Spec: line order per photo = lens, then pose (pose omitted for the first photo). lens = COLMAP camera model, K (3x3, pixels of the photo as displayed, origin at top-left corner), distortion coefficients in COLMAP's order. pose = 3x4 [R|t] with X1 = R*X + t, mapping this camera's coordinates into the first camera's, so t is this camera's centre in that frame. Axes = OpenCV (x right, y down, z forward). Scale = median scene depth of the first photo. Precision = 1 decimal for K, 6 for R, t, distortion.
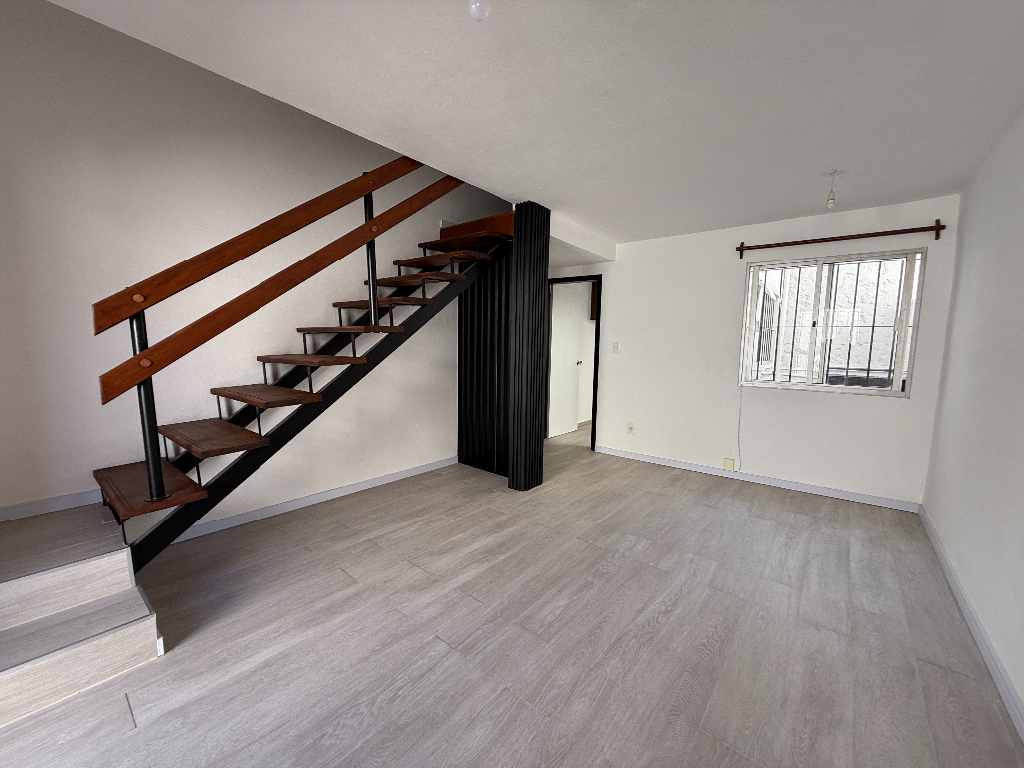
lens RADIAL K [[406.8, 0, 509.7], [0, 406.8, 386.2], [0, 0, 1]] dist [-0.005489, 0.000083]
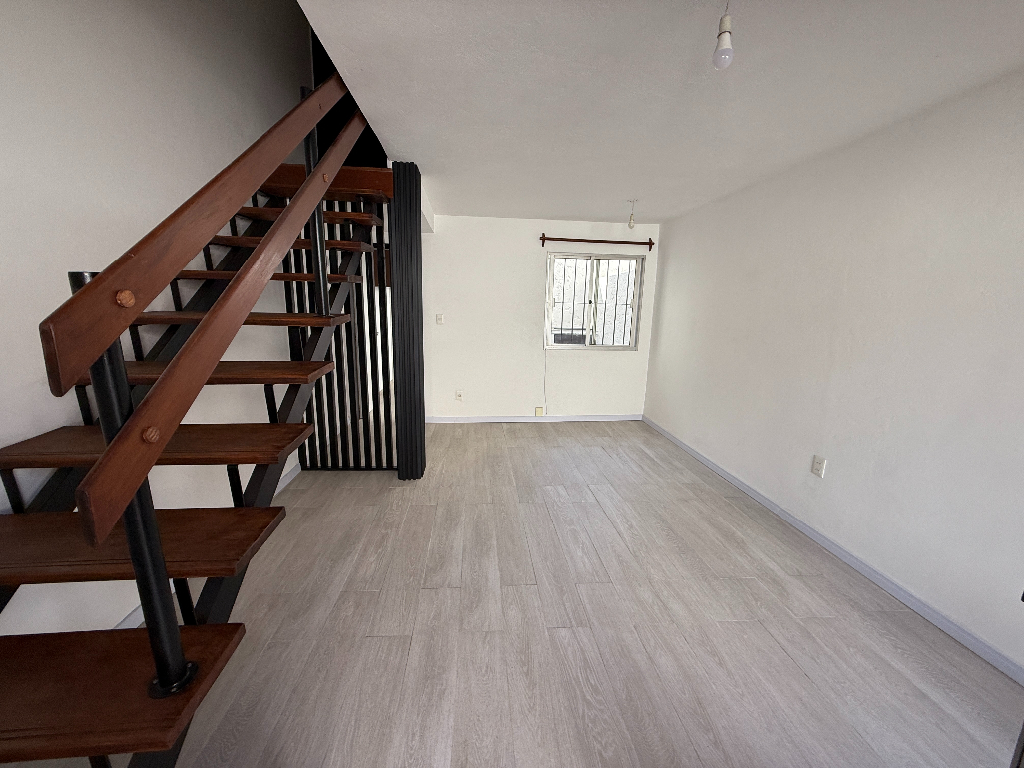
lens RADIAL K [[406.8, 0, 508.1], [0, 406.8, 385.0], [0, 0, 1]] dist [-0.005489, 0.000083]
pose [[0.715606, -0.136524, 0.685032, -0.498566], [0.062432, 0.989289, 0.131942, -0.082678], [-0.695708, -0.051651, 0.716465, 0.201171]]
